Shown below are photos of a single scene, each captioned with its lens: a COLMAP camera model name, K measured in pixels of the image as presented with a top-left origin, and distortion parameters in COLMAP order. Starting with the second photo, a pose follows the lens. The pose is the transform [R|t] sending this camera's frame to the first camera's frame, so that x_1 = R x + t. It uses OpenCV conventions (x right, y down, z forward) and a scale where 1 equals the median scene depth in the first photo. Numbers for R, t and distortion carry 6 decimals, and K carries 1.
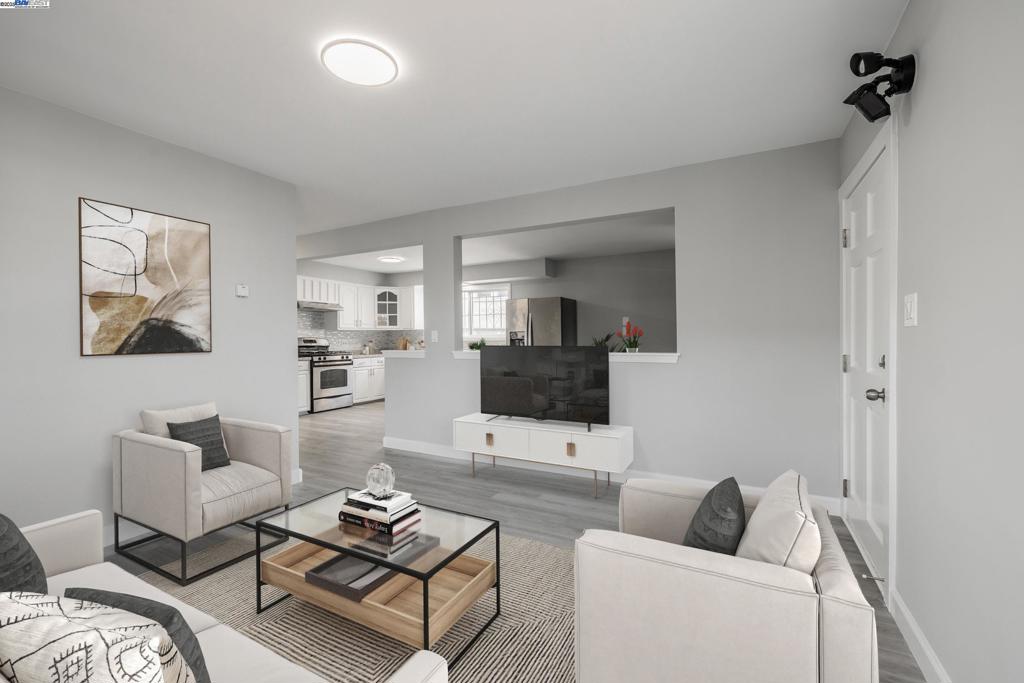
lens RADIAL K [[440.0, 0, 514.4], [0, 440.0, 337.7], [0, 0, 1]] dist [-0.004367, -0.000245]
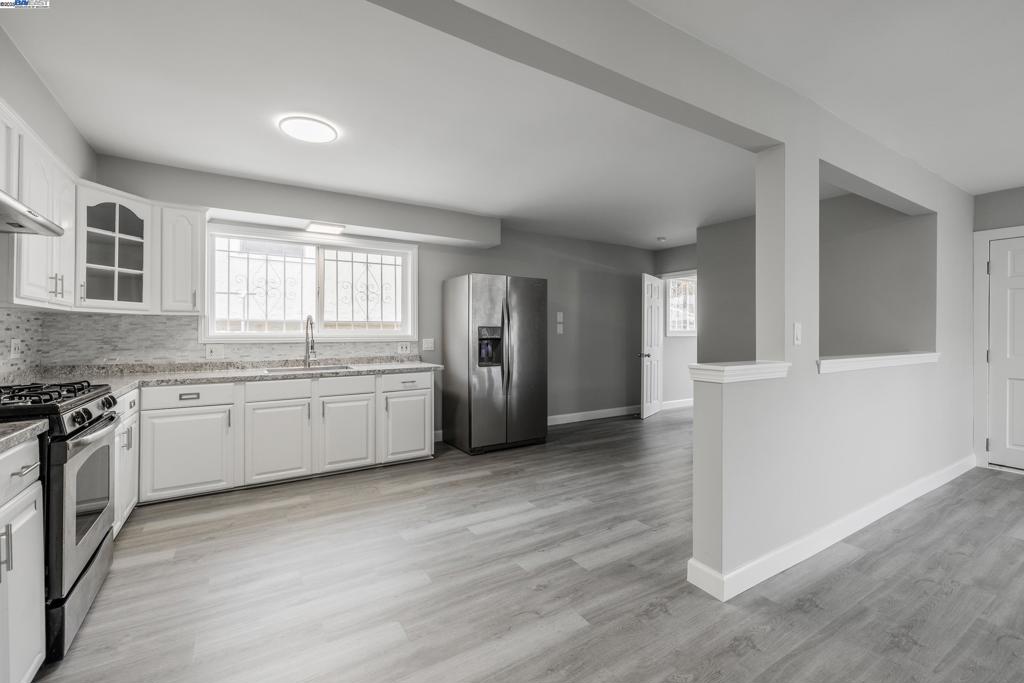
lens RADIAL K [[440.0, 0, 494.8], [0, 440.0, 333.1], [0, 0, 1]] dist [-0.004367, -0.000245]
pose [[0.514292, 0.010645, 0.857549, -0.495983], [-0.003624, 0.999941, -0.010239, 0.001612], [-0.857607, 0.002158, 0.514300, 0.636928]]
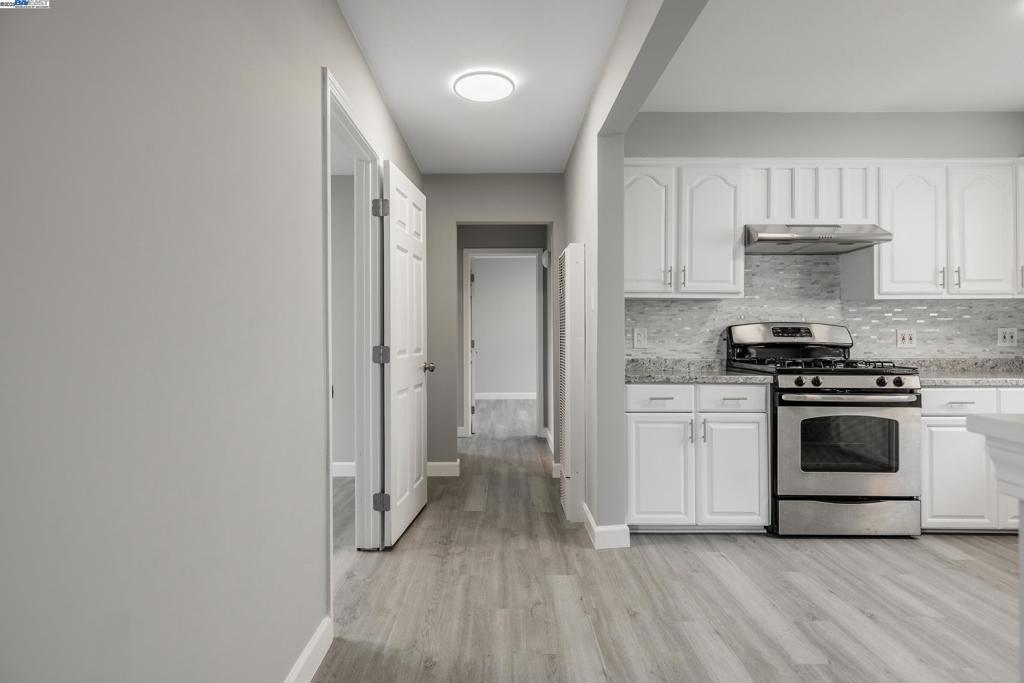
lens RADIAL K [[539.1, 0, 498.0], [0, 539.1, 327.6], [0, 0, 1]] dist [-0.007015, -0.000818]
pose [[0.453308, -0.001260, -0.891353, -0.164461], [-0.003323, 0.999990, -0.003103, 0.006991], [0.891348, 0.004369, 0.453299, 0.562291]]
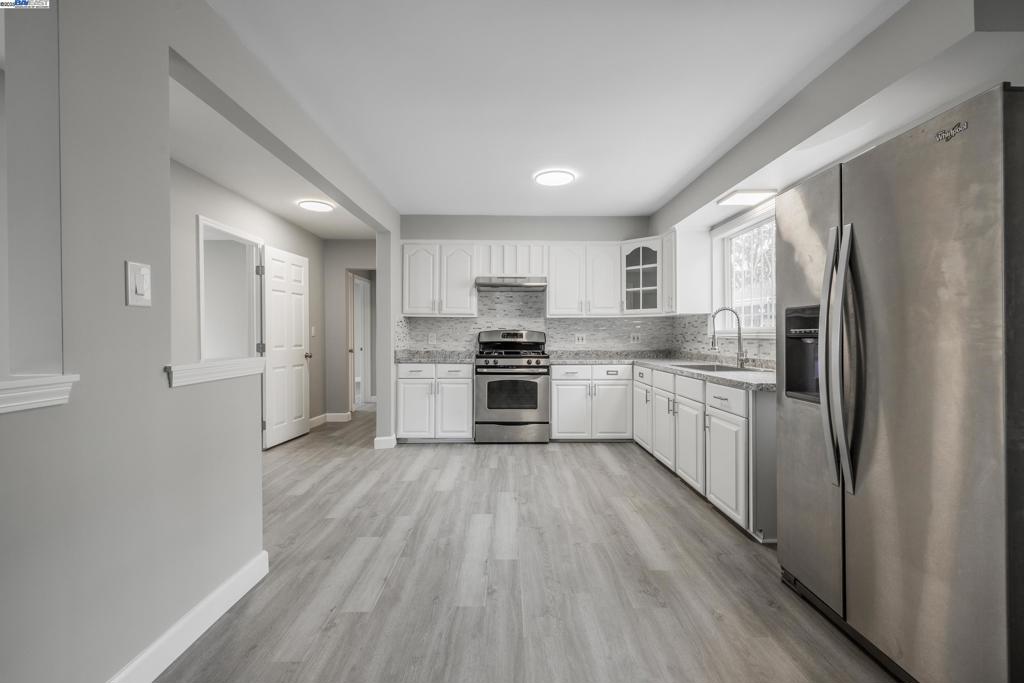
lens RADIAL K [[440.0, 0, 519.9], [0, 440.0, 335.9], [0, 0, 1]] dist [-0.004367, -0.000245]
pose [[0.481155, 0.013899, -0.876525, 0.143043], [-0.003226, 0.999896, 0.014085, -0.000575], [0.876630, -0.003950, 0.481149, 0.683094]]
